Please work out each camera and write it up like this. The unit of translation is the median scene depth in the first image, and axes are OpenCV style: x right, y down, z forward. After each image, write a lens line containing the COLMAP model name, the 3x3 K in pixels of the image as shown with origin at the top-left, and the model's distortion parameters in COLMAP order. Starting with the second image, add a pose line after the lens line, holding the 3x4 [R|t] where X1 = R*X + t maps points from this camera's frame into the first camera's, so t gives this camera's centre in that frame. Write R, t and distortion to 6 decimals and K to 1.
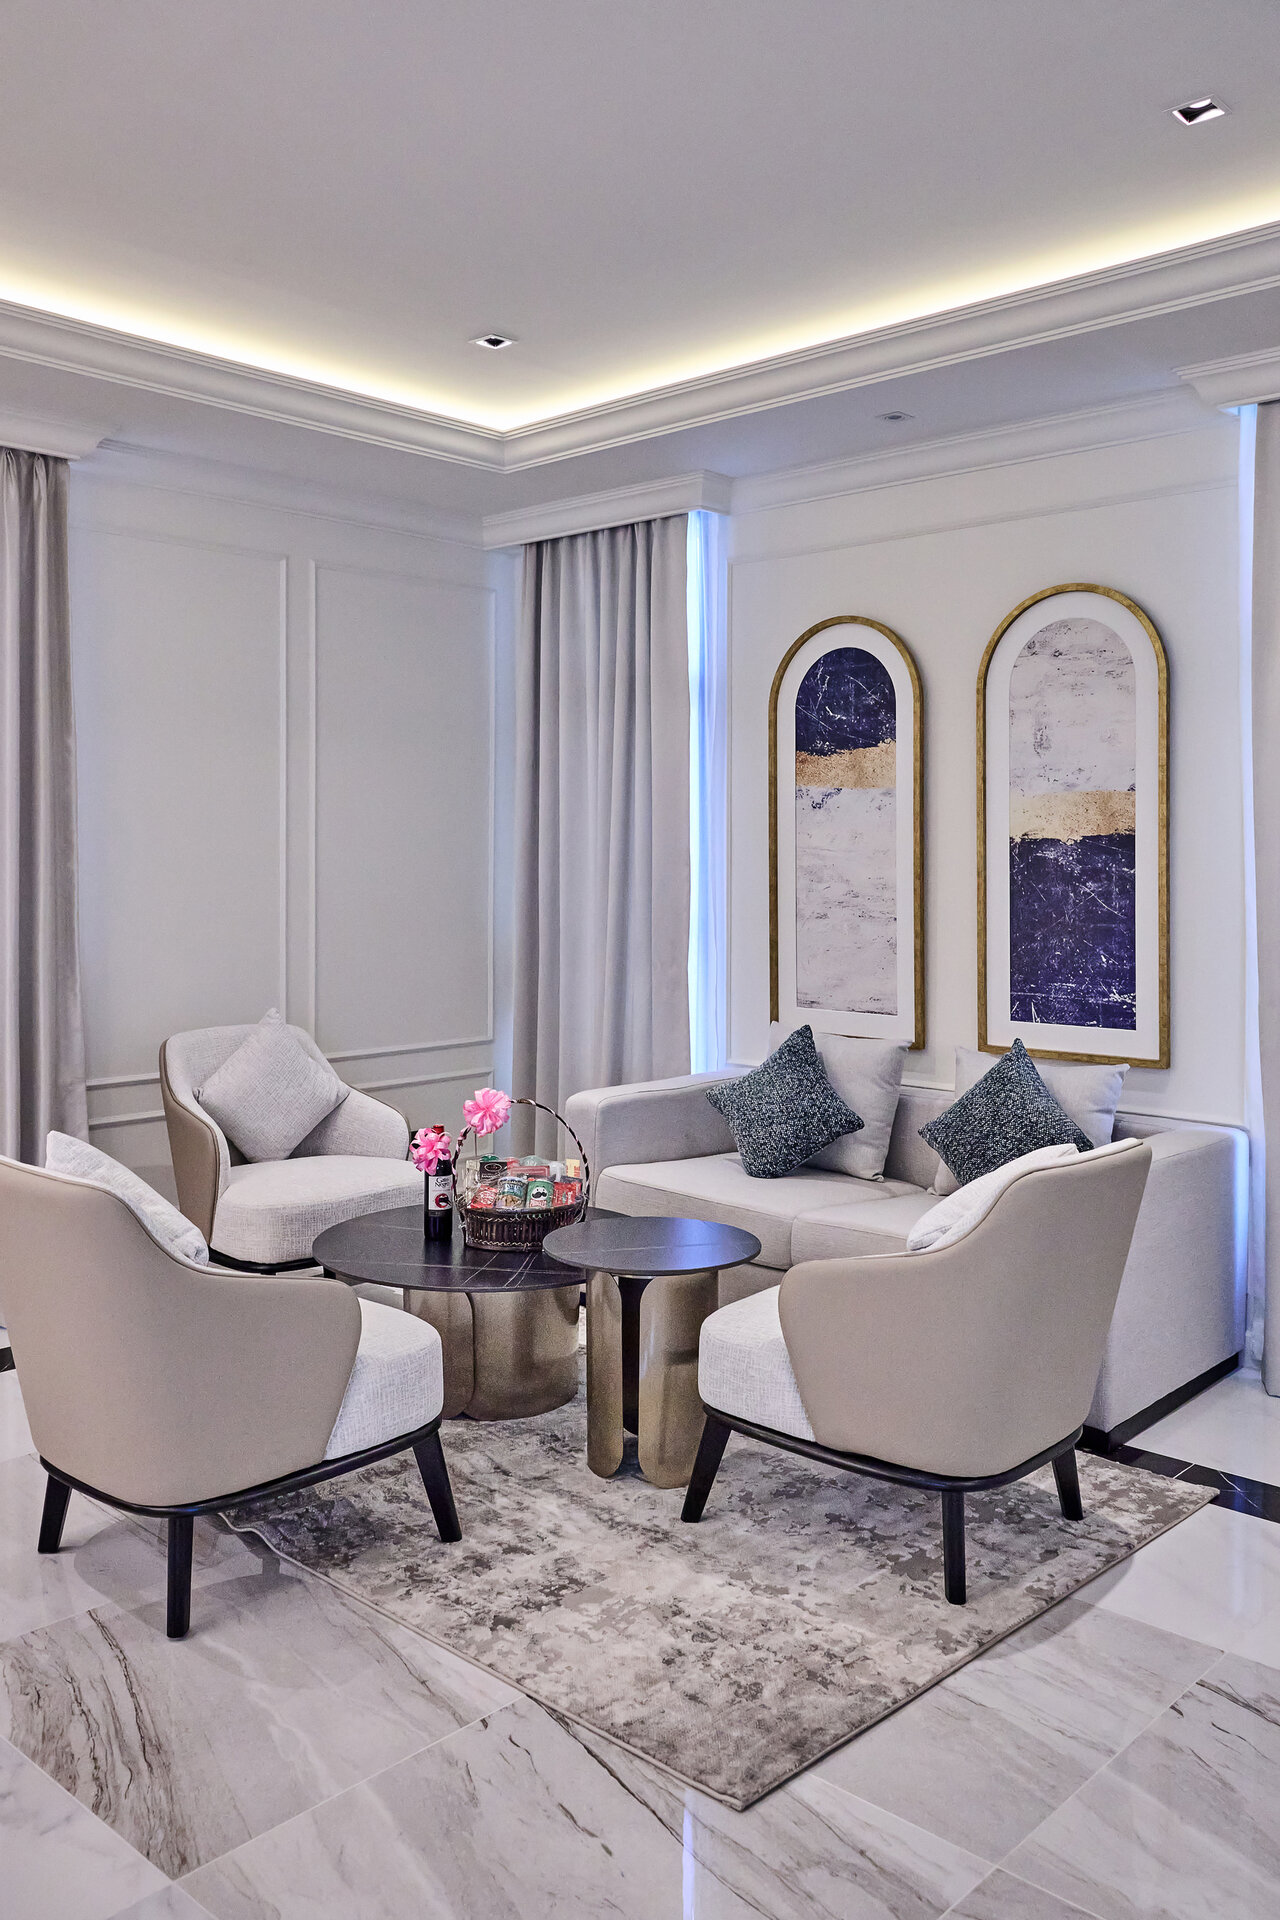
lens RADIAL K [[1573.4, 0, 630.1], [0, 1573.4, 862.2], [0, 0, 1]] dist [0.008910, -0.007014]
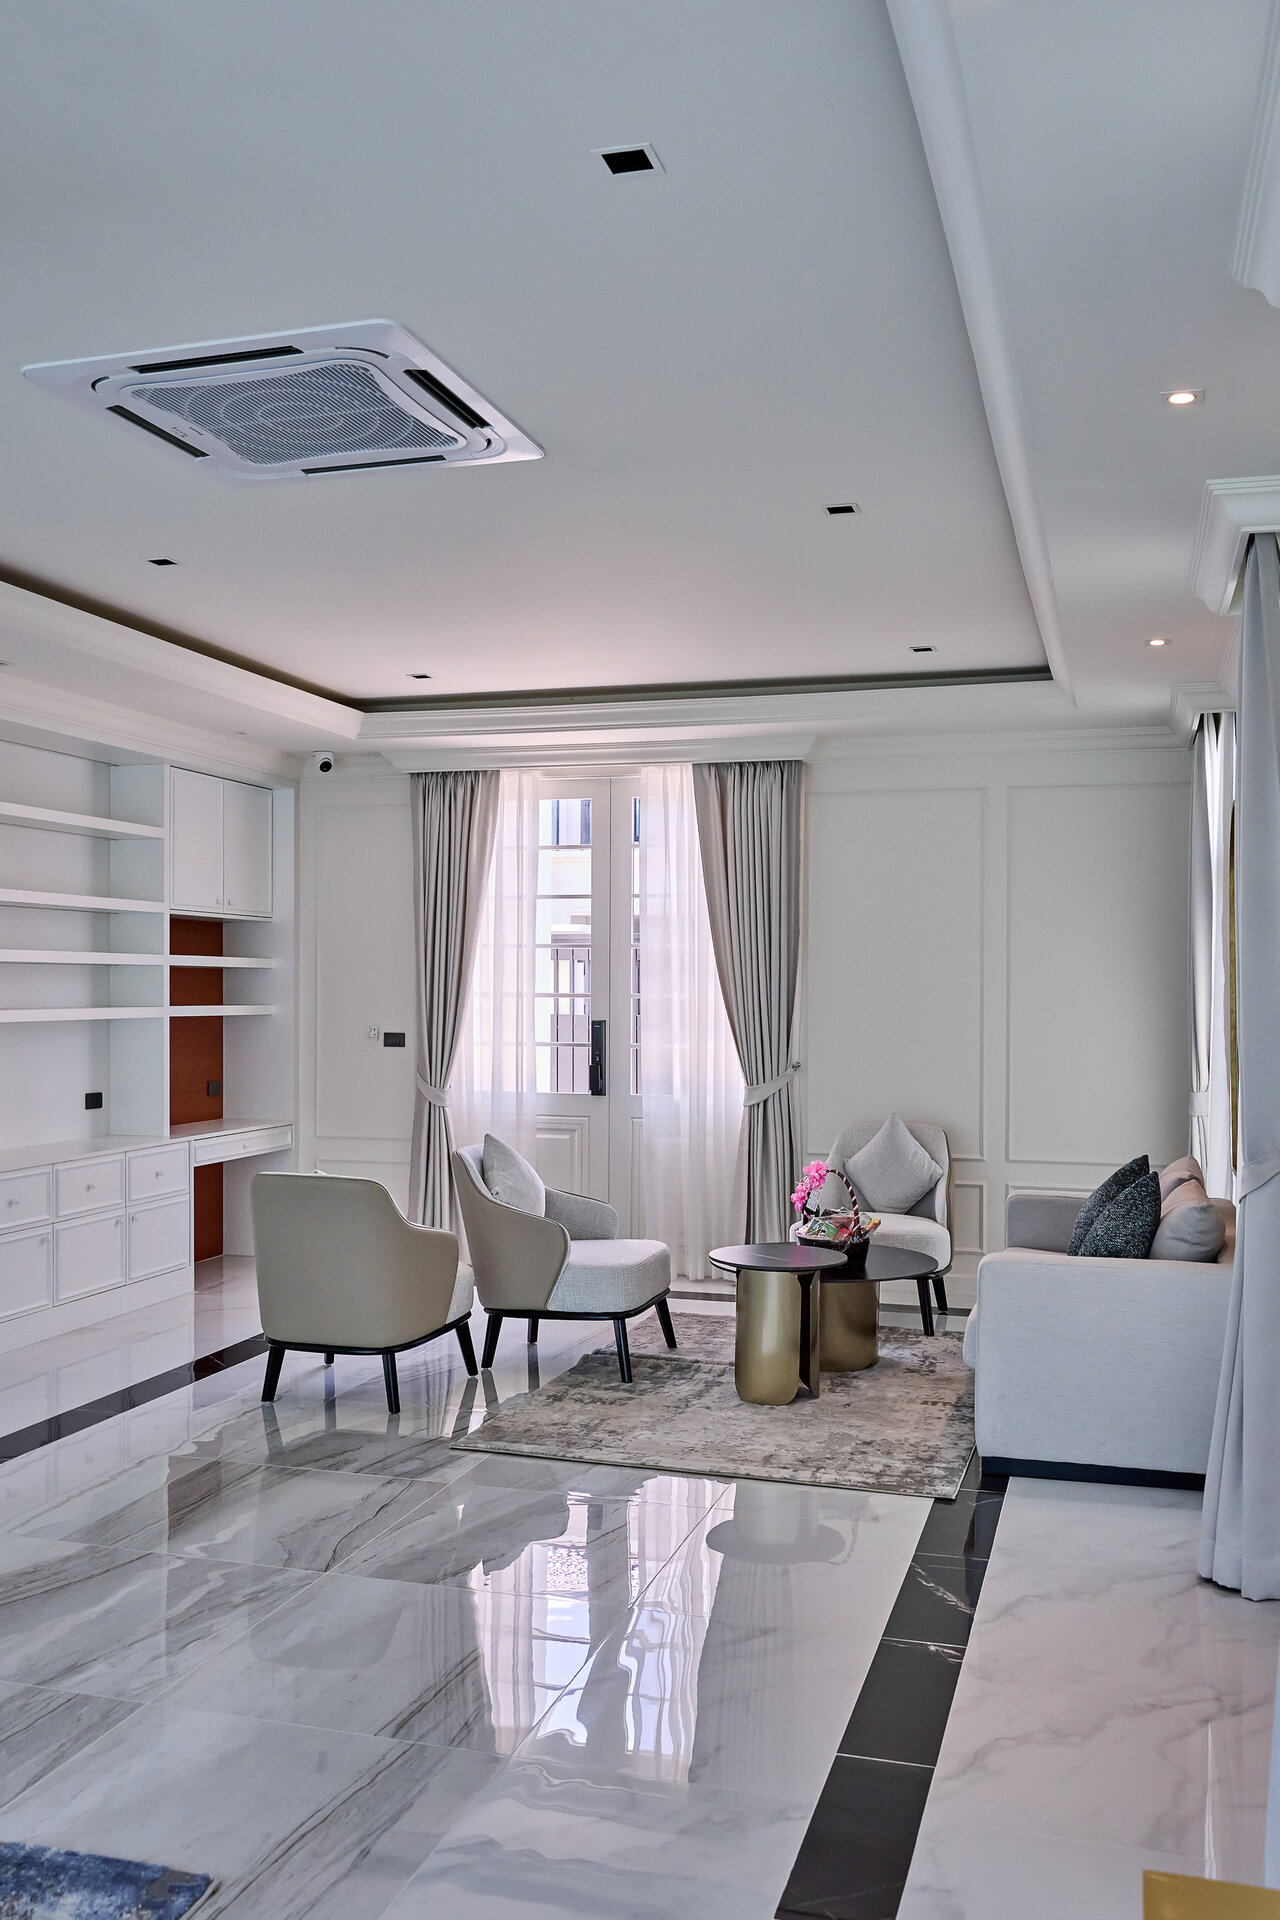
lens RADIAL K [[1676.3, 0, 637.3], [0, 1676.3, 991.4], [0, 0, 1]] dist [0.001007, -0.010973]
pose [[0.438755, 0.002630, -0.898603, 1.295470], [-0.009954, 0.999949, -0.001934, -0.016975], [0.898552, 0.009793, 0.438759, 0.117943]]
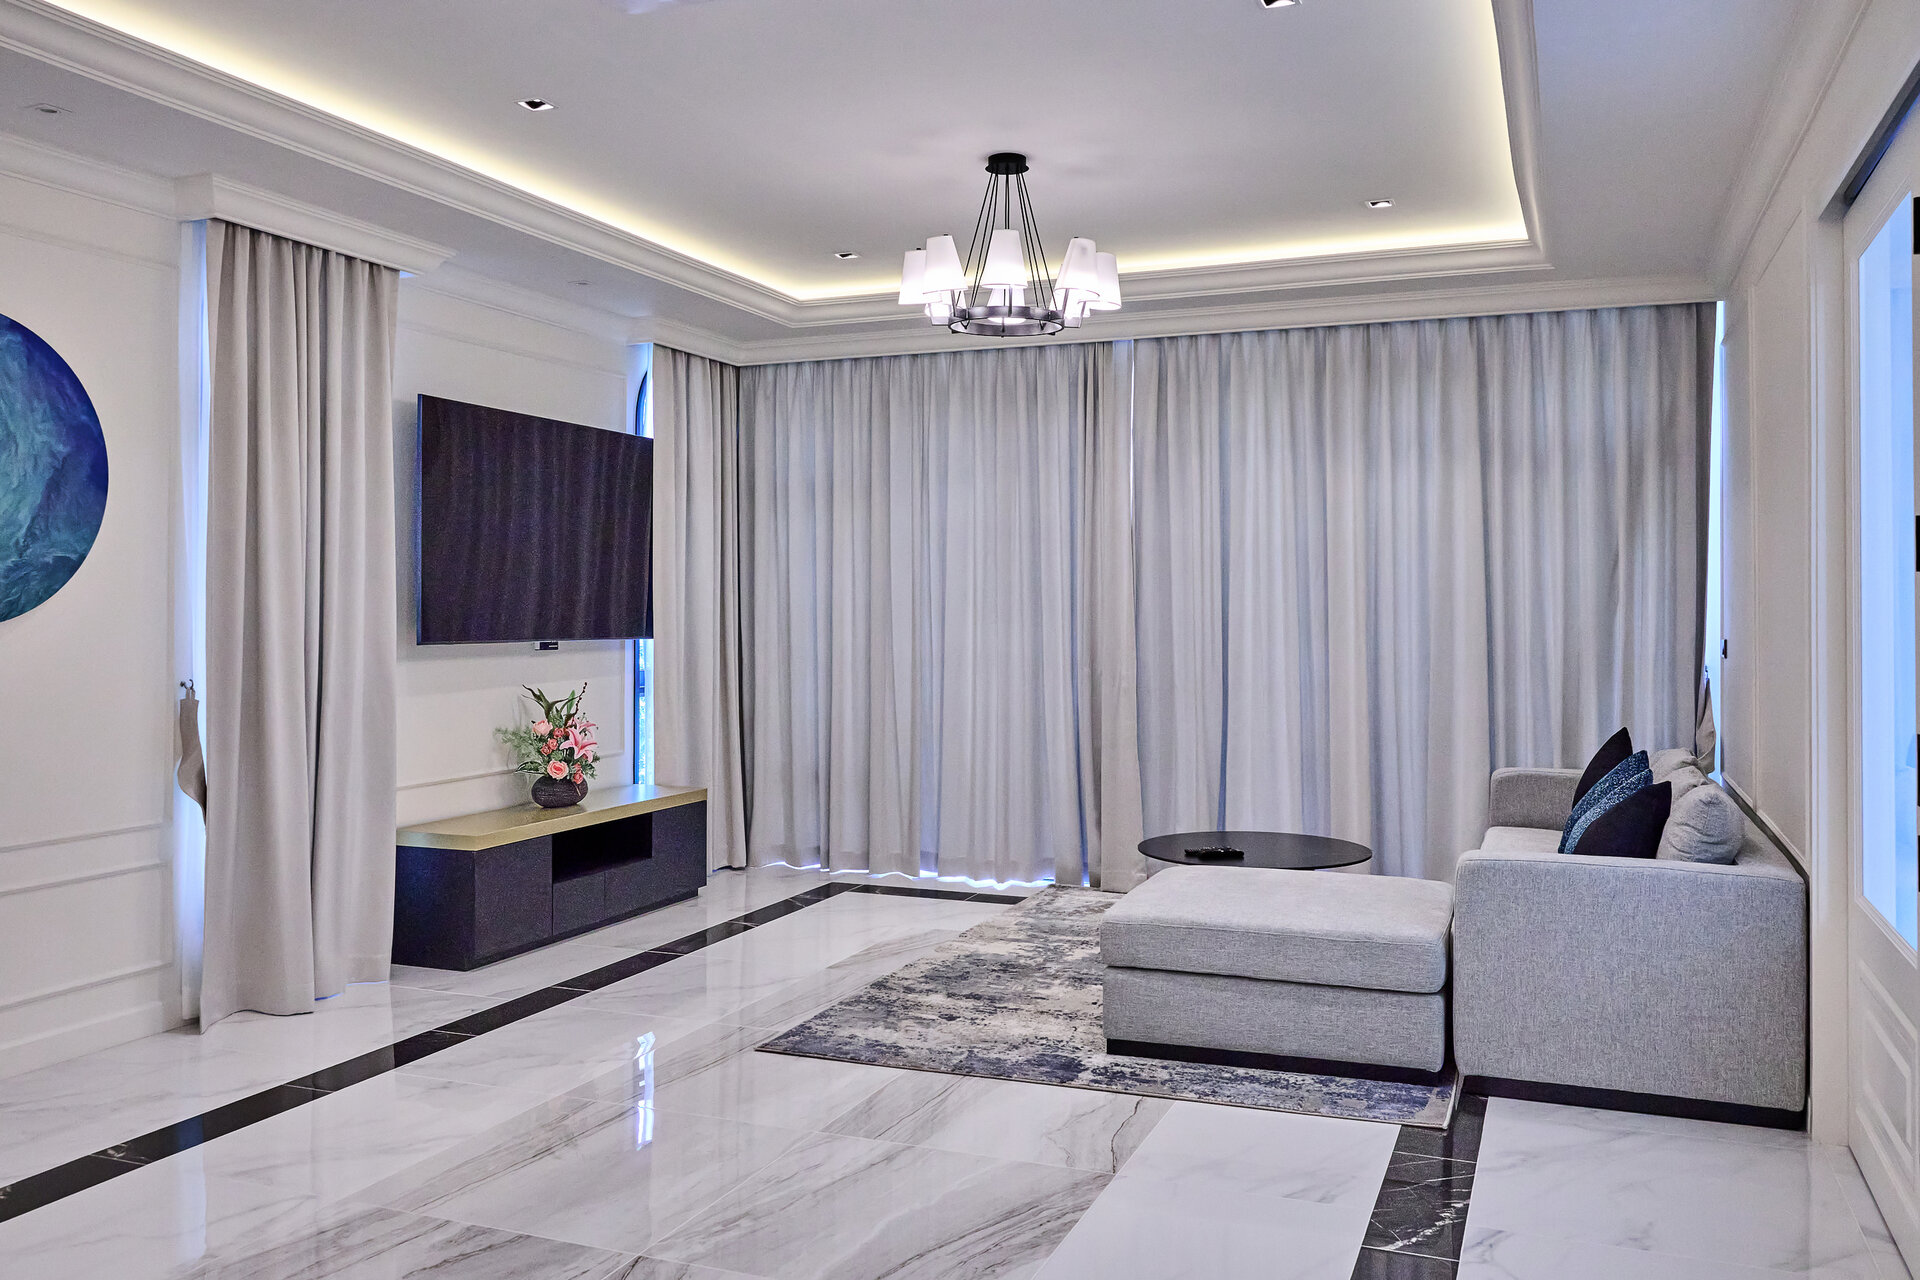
lens RADIAL K [[1524.0, 0, 976.1], [0, 1524.0, 590.0], [0, 0, 1]] dist [0.001286, -0.000148]
pose [[-0.362506, 0.007252, 0.931953, -0.525585], [0.005739, 0.999968, -0.005549, 0.009210], [-0.931964, 0.003337, -0.362536, 0.527834]]
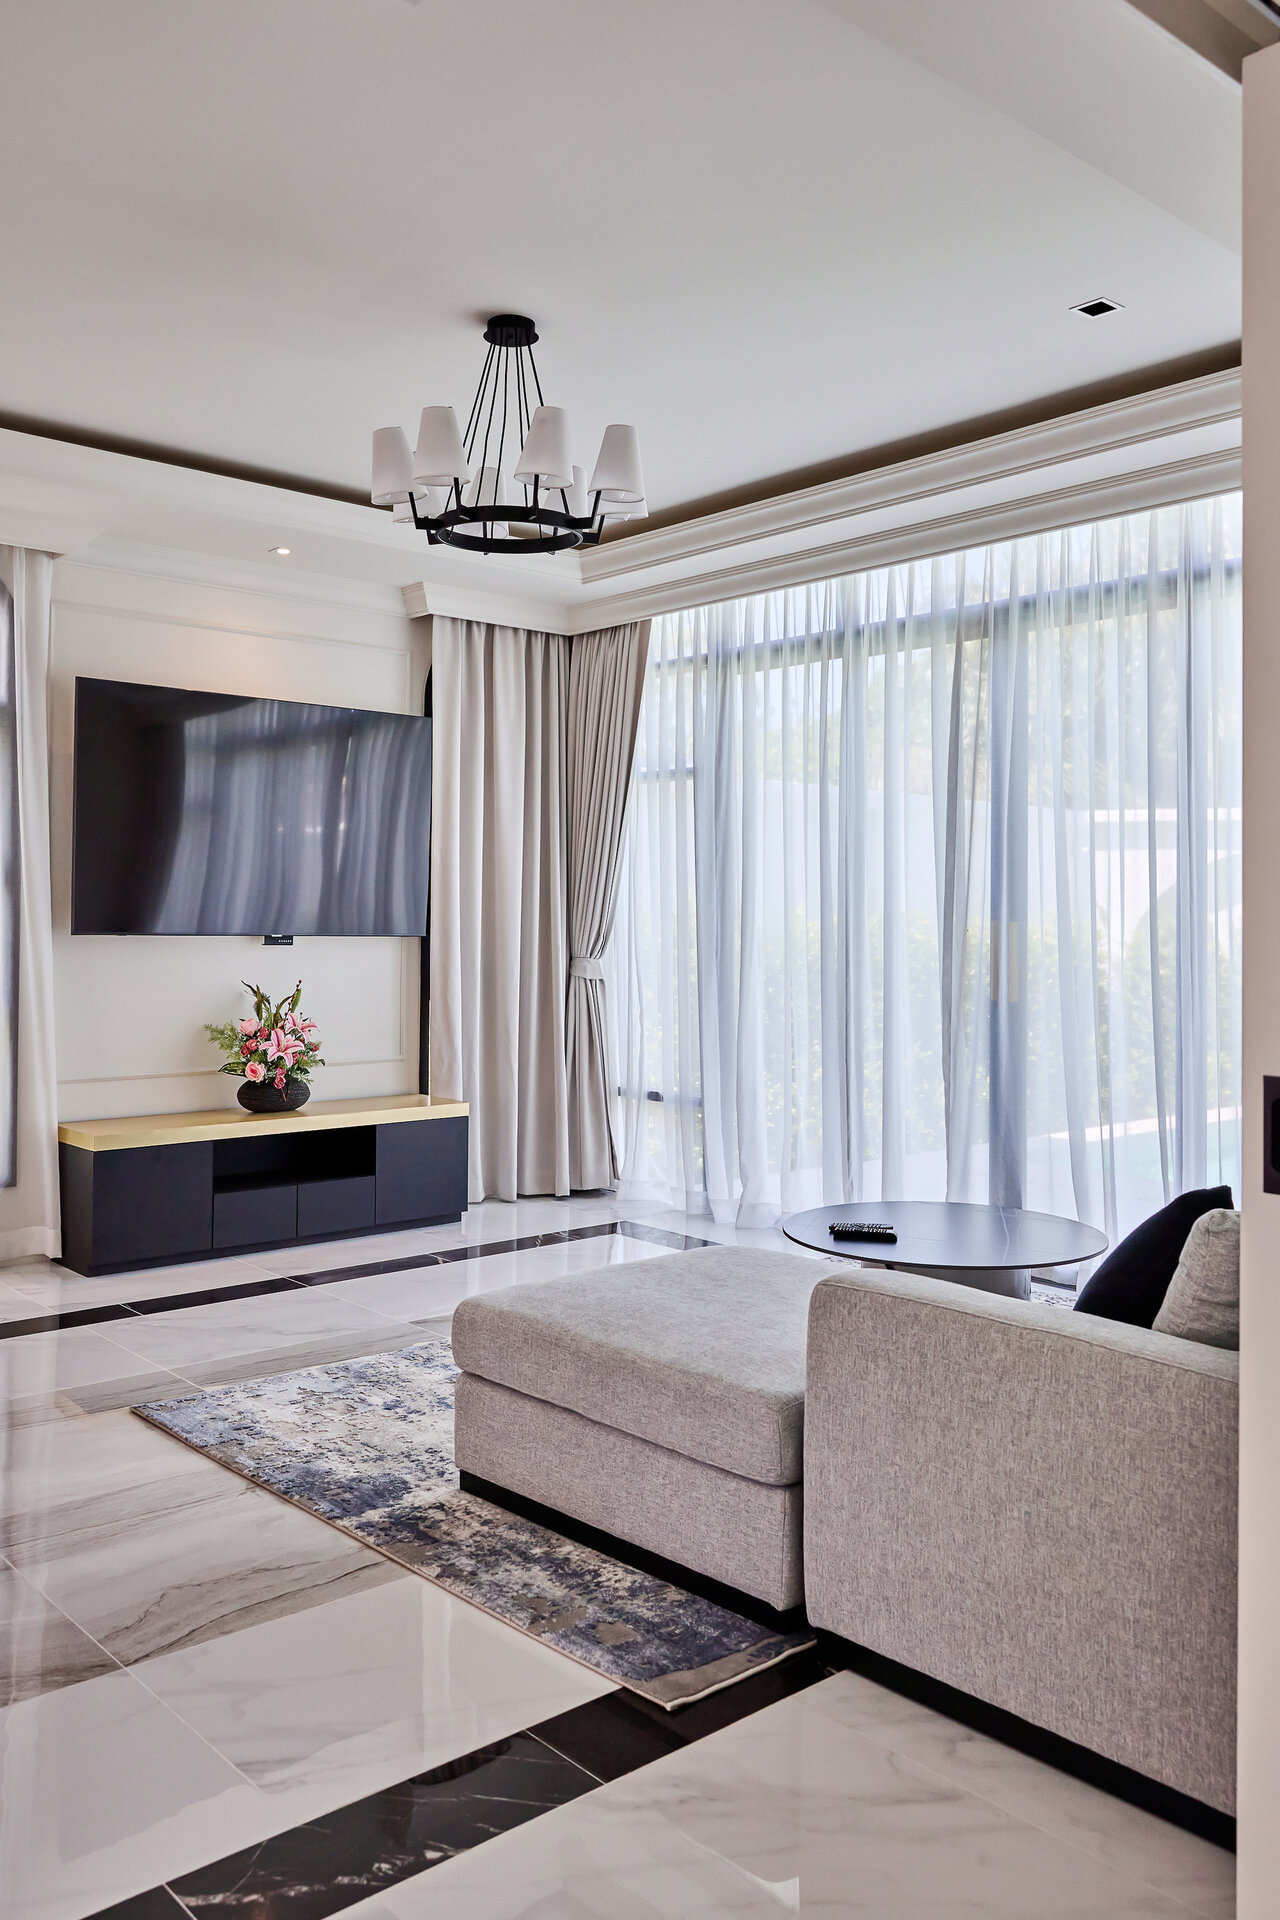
lens RADIAL K [[1537.5, 0, 621.6], [0, 1537.5, 882.5], [0, 0, 1]] dist [0.003901, -0.006798]
pose [[0.106147, 0.020397, 0.994141, -0.345826], [0.000258, 0.999789, -0.020540, 0.030641], [-0.994350, 0.002437, 0.106119, -0.151079]]
